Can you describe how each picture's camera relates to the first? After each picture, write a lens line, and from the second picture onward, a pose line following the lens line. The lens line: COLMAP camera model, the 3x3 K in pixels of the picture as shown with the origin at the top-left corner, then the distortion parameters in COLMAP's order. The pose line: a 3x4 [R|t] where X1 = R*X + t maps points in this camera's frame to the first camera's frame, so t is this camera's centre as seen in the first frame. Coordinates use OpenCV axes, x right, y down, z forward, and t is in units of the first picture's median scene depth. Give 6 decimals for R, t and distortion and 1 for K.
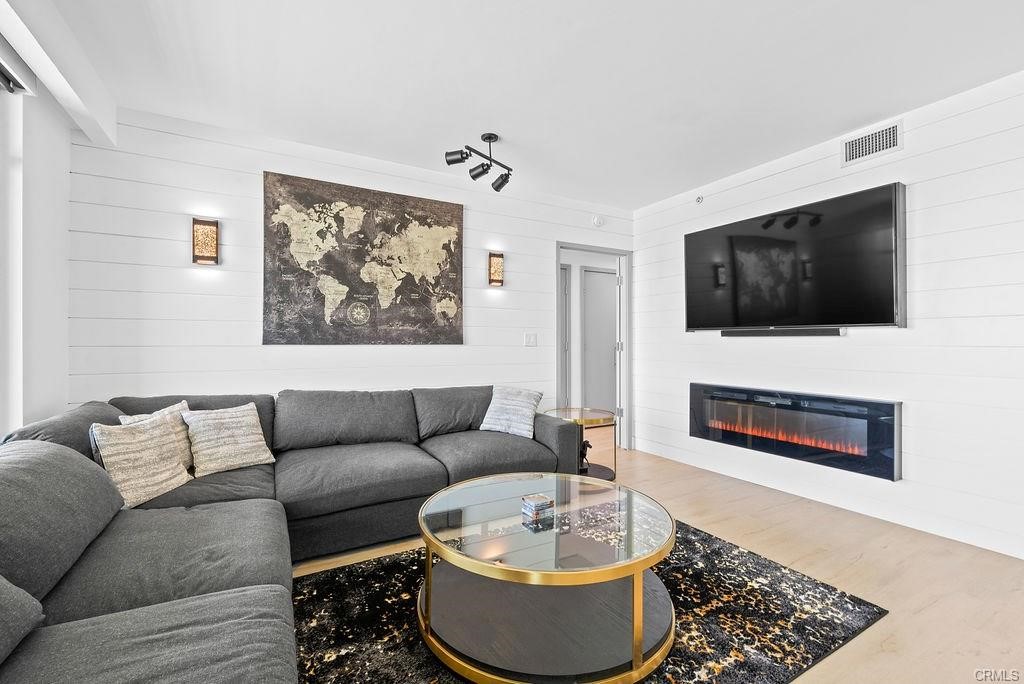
lens RADIAL K [[436.0, 0, 509.6], [0, 436.0, 339.0], [0, 0, 1]] dist [-0.001038, -0.000925]
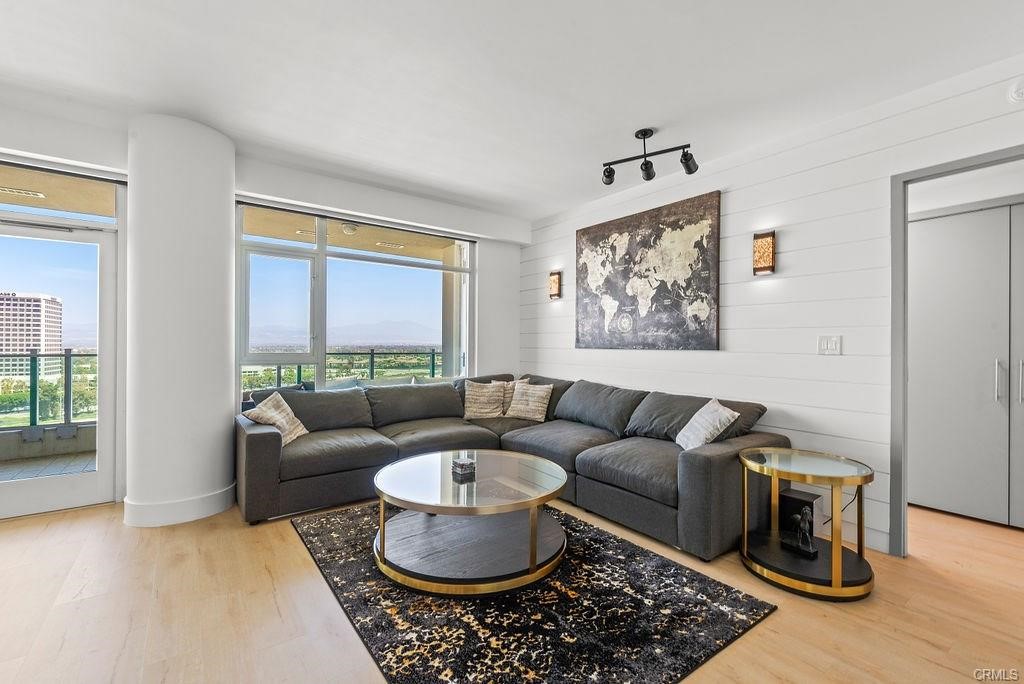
lens RADIAL K [[438.5, 0, 508.3], [0, 438.5, 341.3], [0, 0, 1]] dist [-0.000724, -0.000363]
pose [[0.118699, -0.009627, -0.992884, 0.790299], [-0.004793, 0.999936, -0.010269, 0.005936], [0.992919, 0.005978, 0.118645, 0.533581]]
